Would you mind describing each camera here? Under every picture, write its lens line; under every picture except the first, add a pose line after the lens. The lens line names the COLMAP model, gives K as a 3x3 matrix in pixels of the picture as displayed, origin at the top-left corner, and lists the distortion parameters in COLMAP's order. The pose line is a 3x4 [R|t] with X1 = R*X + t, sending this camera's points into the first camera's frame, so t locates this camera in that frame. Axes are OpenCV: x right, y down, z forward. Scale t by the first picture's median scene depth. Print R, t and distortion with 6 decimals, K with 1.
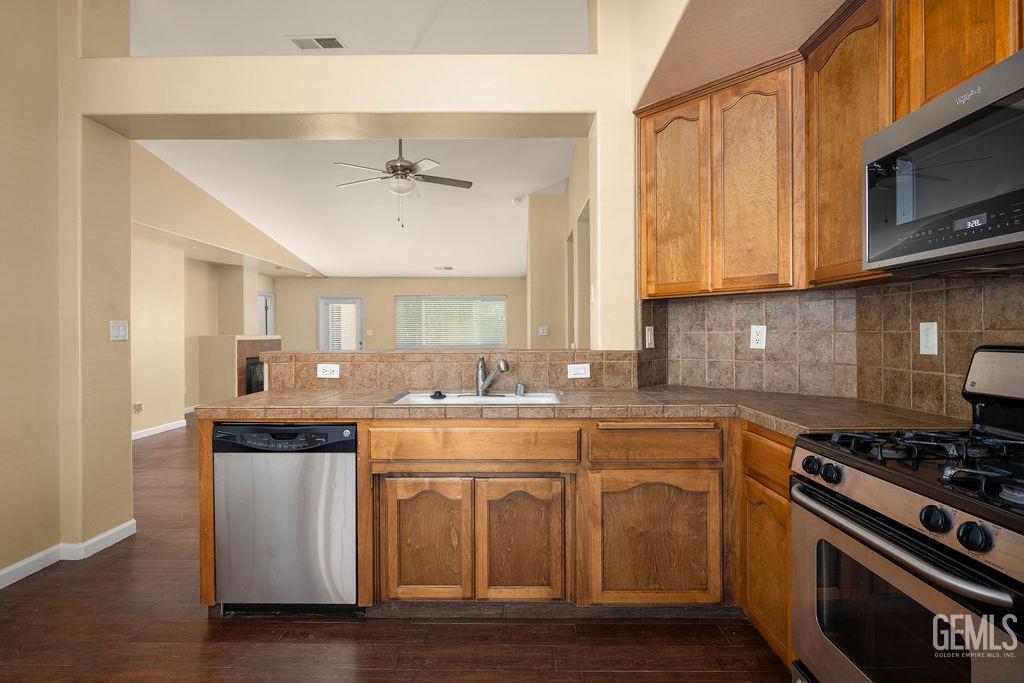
lens RADIAL K [[505.3, 0, 513.2], [0, 505.3, 335.8], [0, 0, 1]] dist [0.002012, -0.000066]
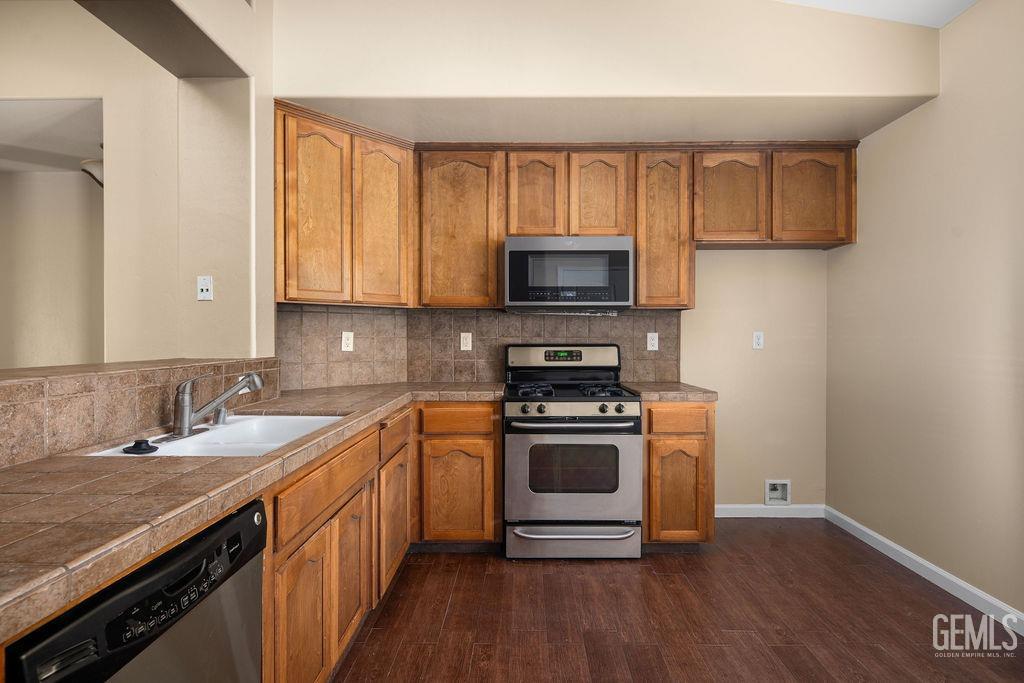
lens RADIAL K [[504.8, 0, 512.5], [0, 504.8, 340.1], [0, 0, 1]] dist [0.003310, 0.000176]
pose [[-0.013524, 0.001006, 0.999908, -0.795862], [0.005188, 0.999986, -0.000936, 0.002037], [-0.999895, 0.005175, -0.013529, 0.668059]]
